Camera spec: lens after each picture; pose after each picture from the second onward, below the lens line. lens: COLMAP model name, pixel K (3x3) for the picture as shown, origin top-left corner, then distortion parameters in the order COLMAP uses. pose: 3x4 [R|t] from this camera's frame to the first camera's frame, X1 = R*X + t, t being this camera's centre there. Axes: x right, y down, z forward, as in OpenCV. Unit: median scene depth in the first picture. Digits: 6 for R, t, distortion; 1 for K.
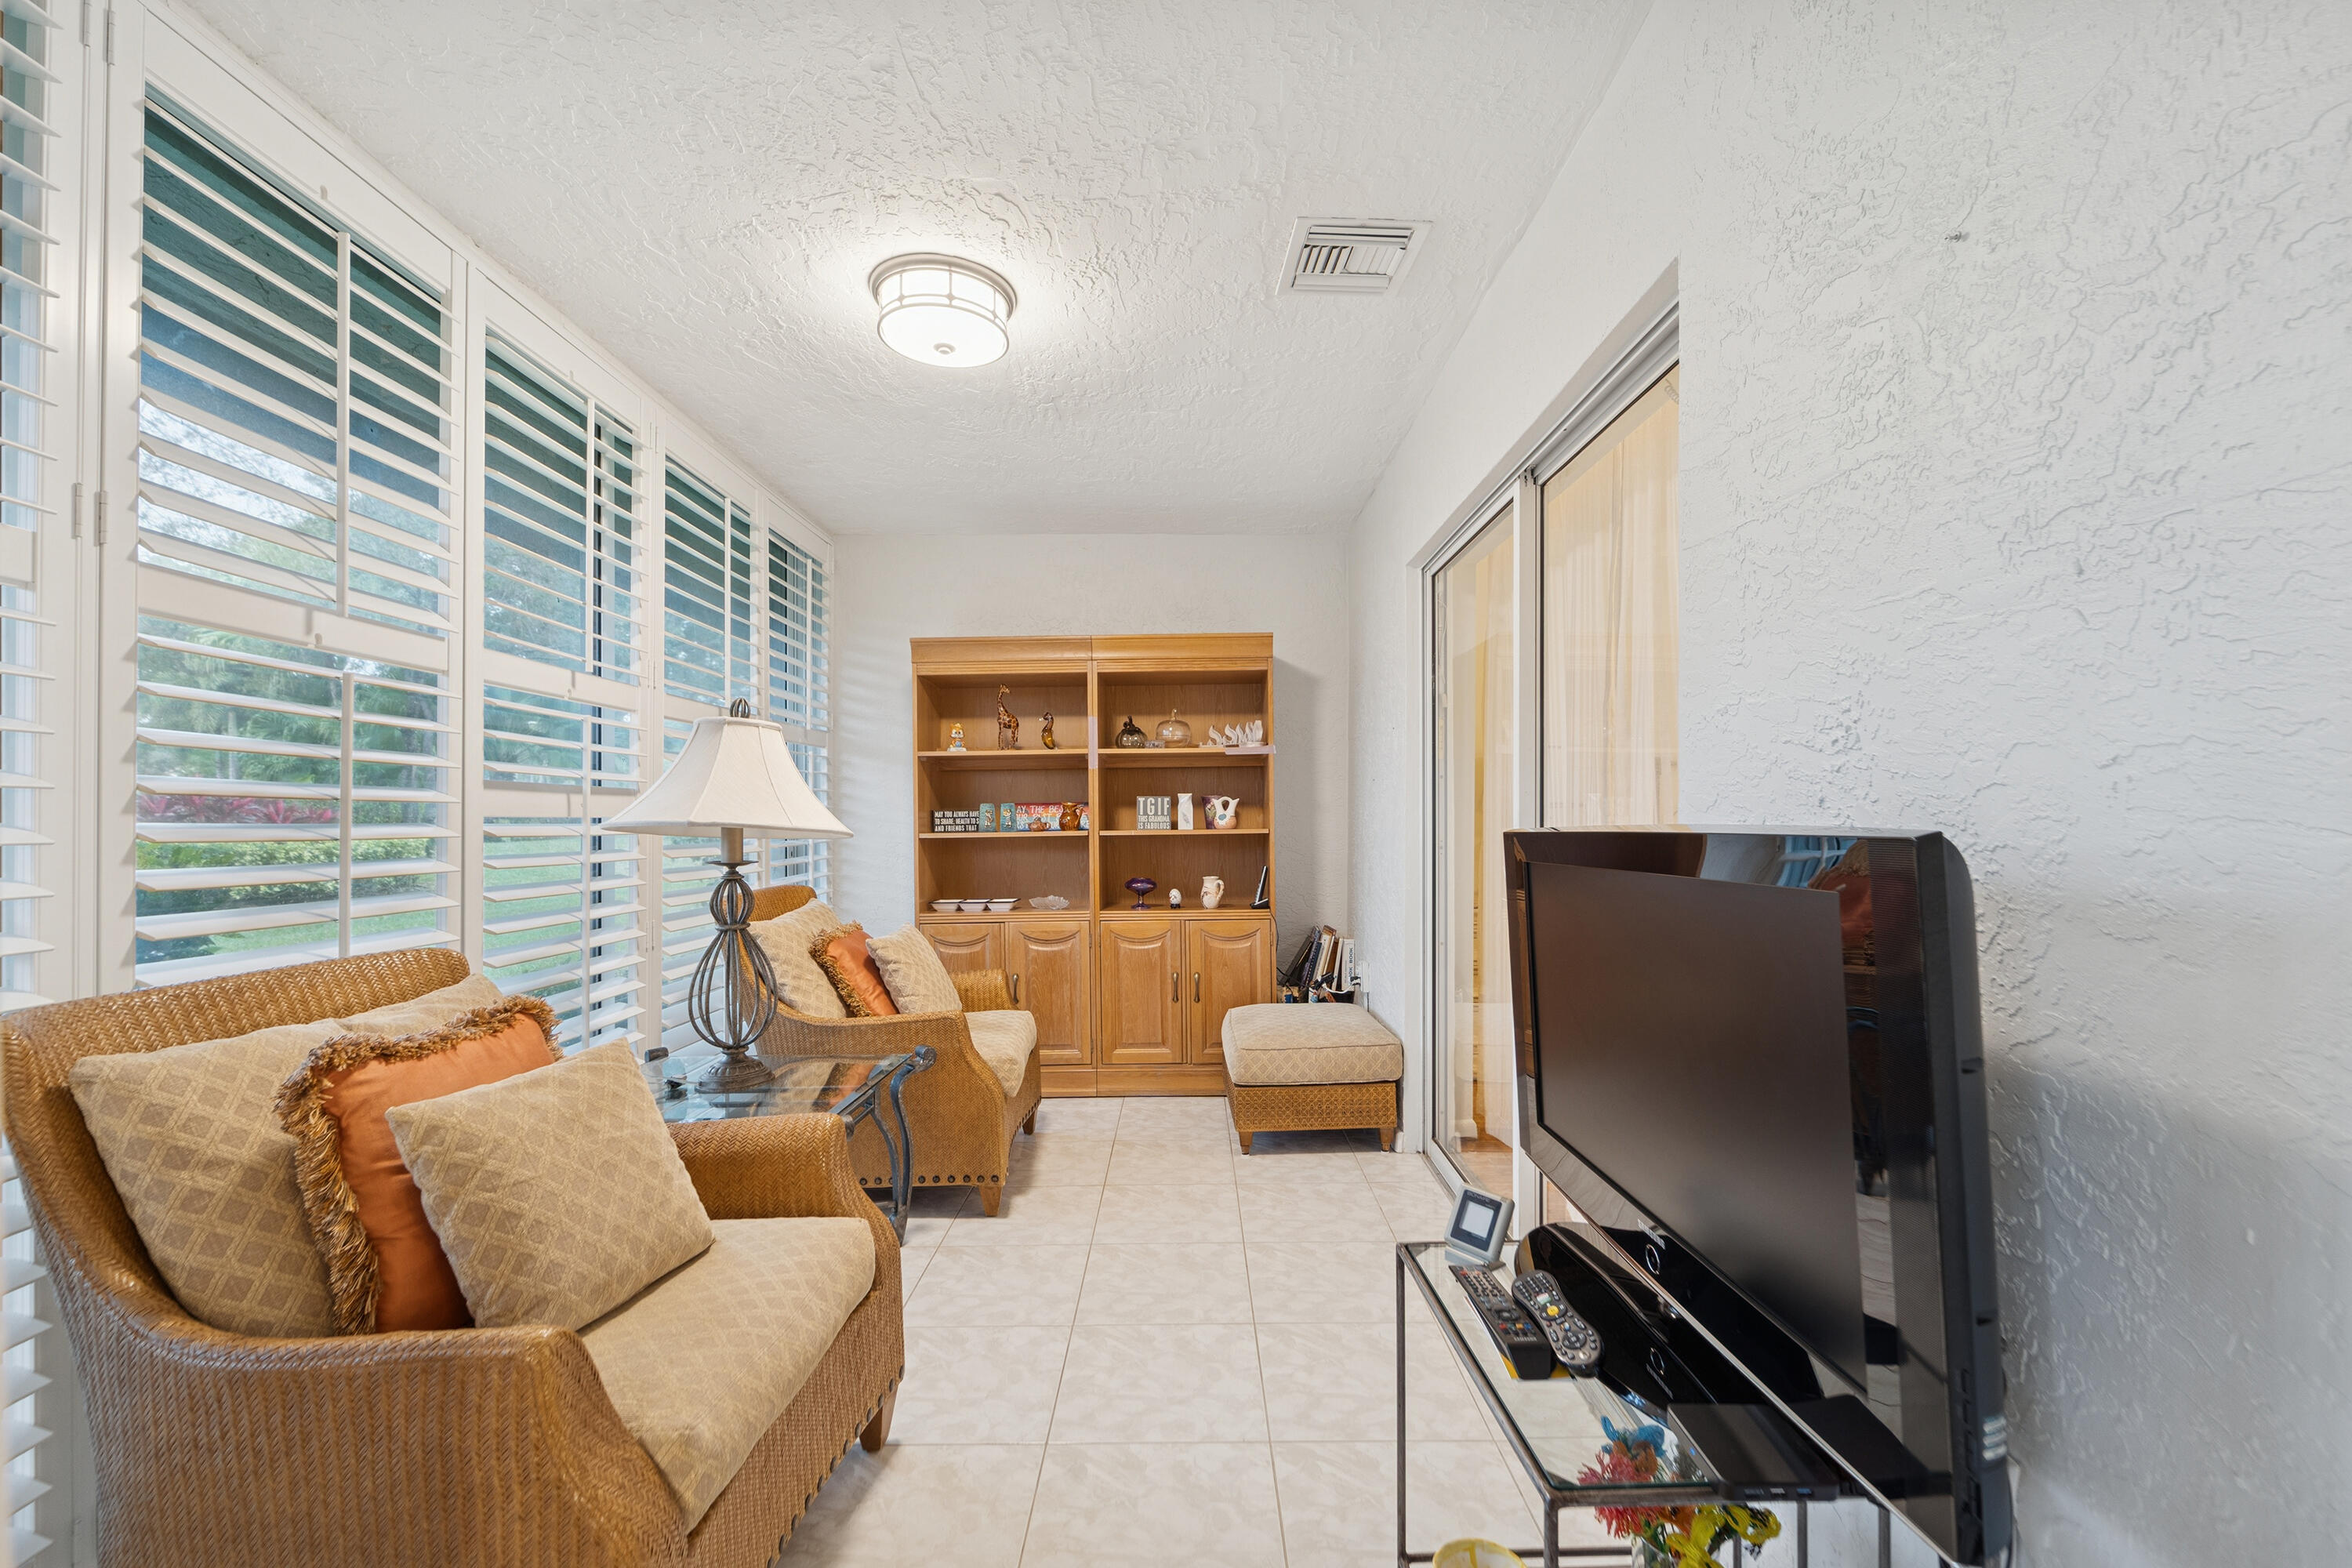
lens RADIAL K [[970.1, 0, 1165.7], [0, 970.1, 807.6], [0, 0, 1]] dist [-0.001929, -0.000072]
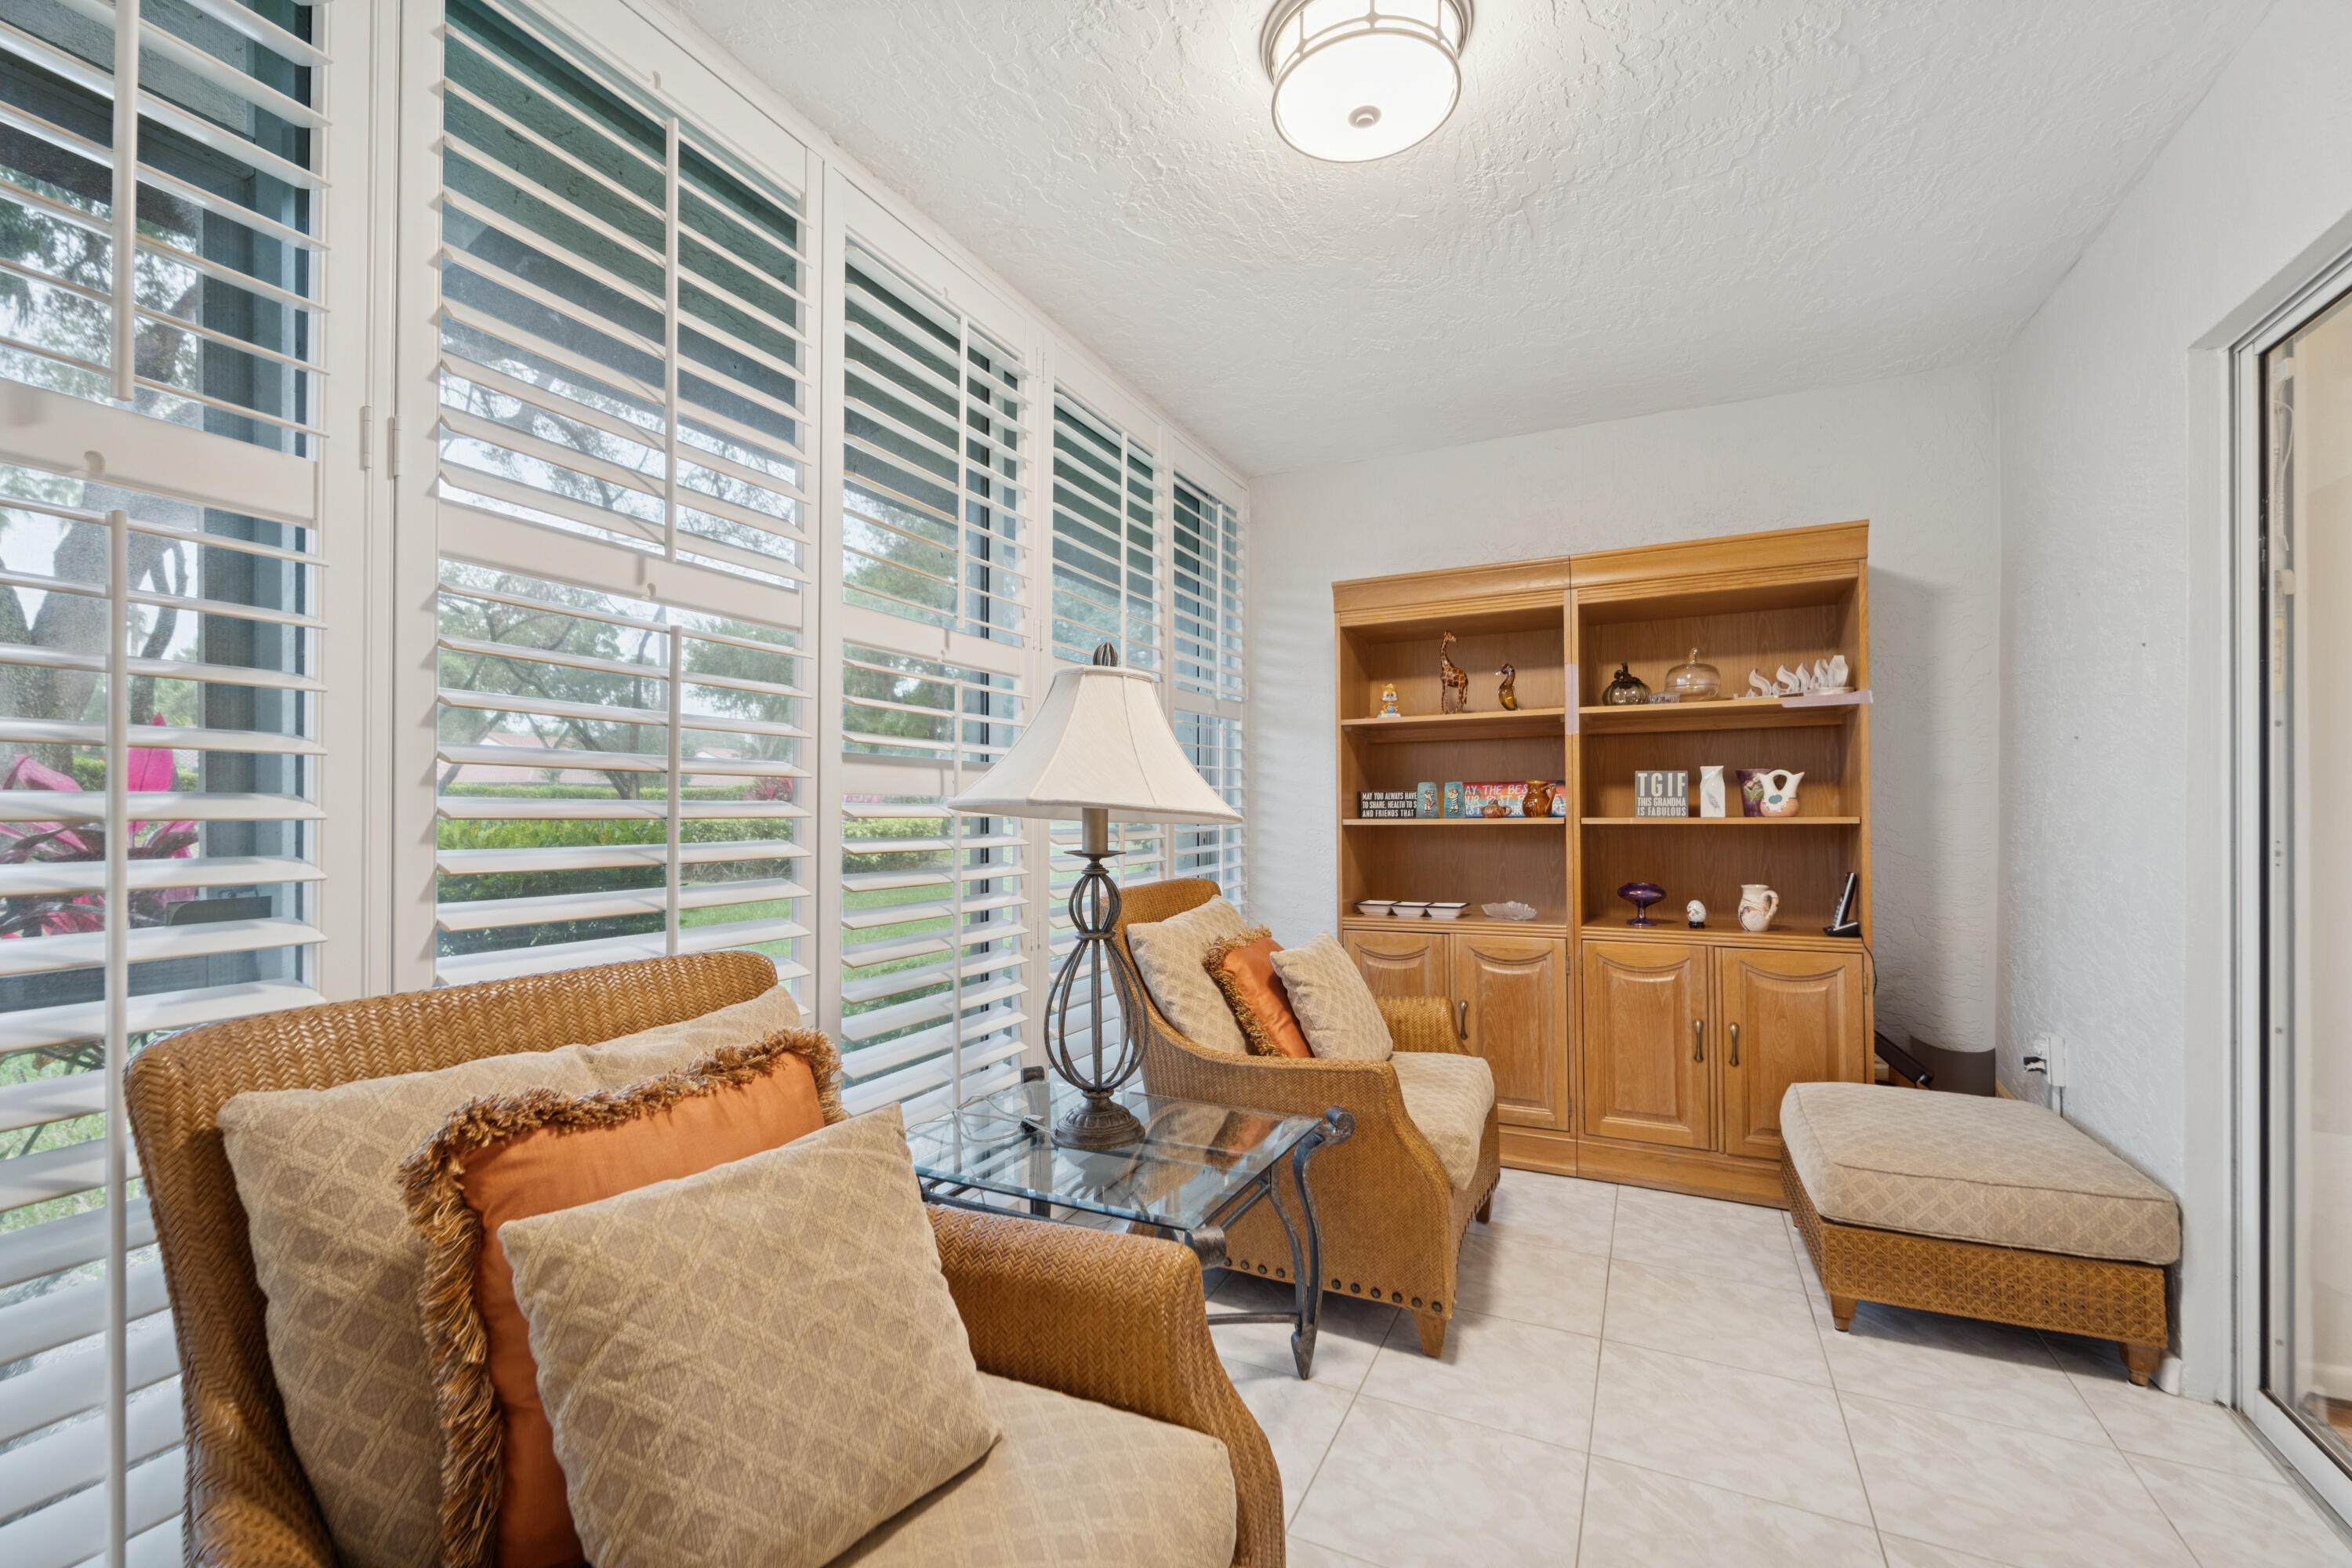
lens RADIAL K [[970.1, 0, 1165.7], [0, 970.1, 807.6], [0, 0, 1]] dist [-0.001929, -0.000072]
pose [[0.902596, 0.004050, -0.430469, -0.051201], [0.001500, 0.999920, 0.012554, 0.008997], [0.430485, -0.011977, 0.902518, 0.277407]]
